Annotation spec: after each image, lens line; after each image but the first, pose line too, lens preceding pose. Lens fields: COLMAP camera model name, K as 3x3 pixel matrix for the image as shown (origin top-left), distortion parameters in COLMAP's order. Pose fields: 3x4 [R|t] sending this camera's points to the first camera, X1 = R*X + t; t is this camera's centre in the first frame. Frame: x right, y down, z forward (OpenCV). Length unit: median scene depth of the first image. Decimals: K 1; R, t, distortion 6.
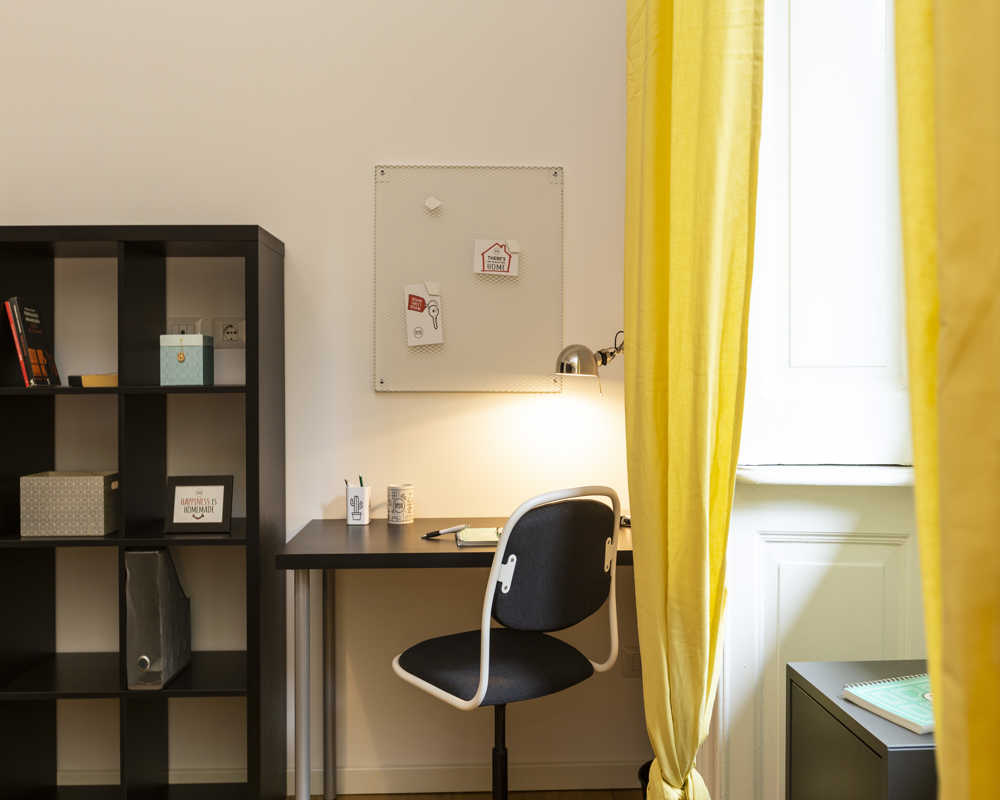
lens RADIAL K [[1019.3, 0, 497.6], [0, 1019.3, 357.6], [0, 0, 1]] dist [-0.005660, -0.009385]
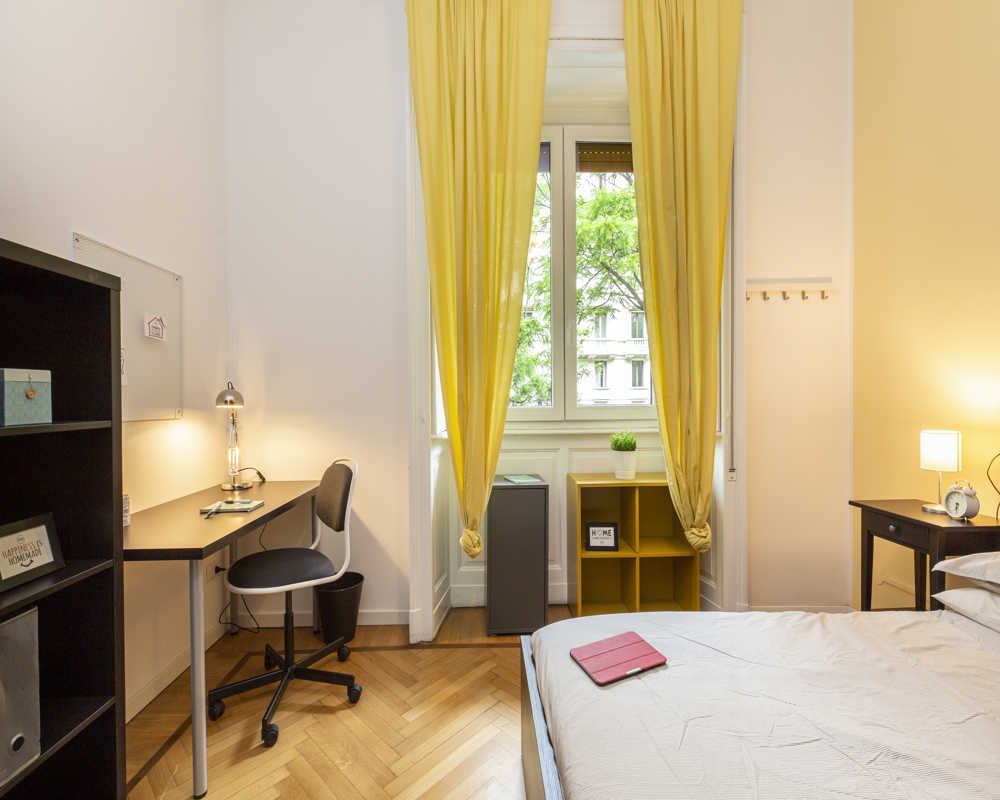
lens RADIAL K [[450.4, 0, 500.0], [0, 450.4, 400.0], [0, 0, 1]] dist [-0.000276, -0.000398]
pose [[-0.005098, -0.002220, 0.999985, -0.718132], [-0.000891, 0.999997, 0.002215, 0.003745], [-0.999987, -0.000880, -0.005100, 0.572030]]
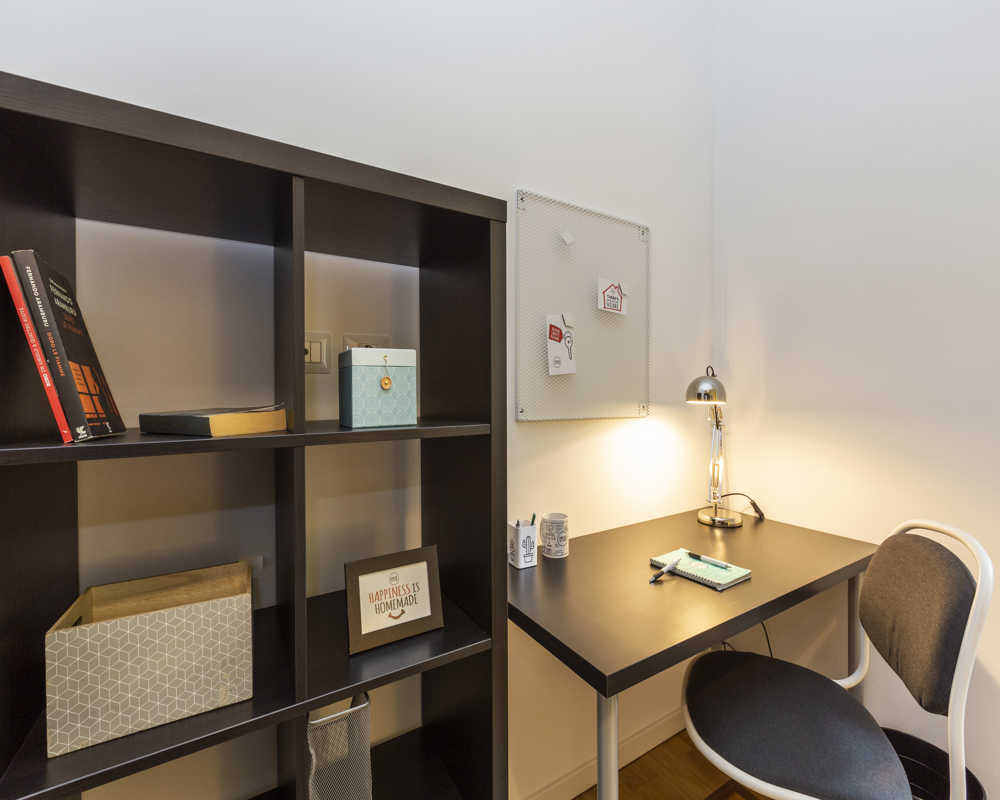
lens RADIAL K [[444.5, 0, 503.5], [0, 444.5, 393.8], [0, 0, 1]] dist [-0.000976, 0.000036]
pose [[0.866573, -0.001453, 0.499048, -0.385151], [-0.002954, 0.999963, 0.008040, 0.003910], [-0.499041, -0.008442, 0.866537, 0.712171]]
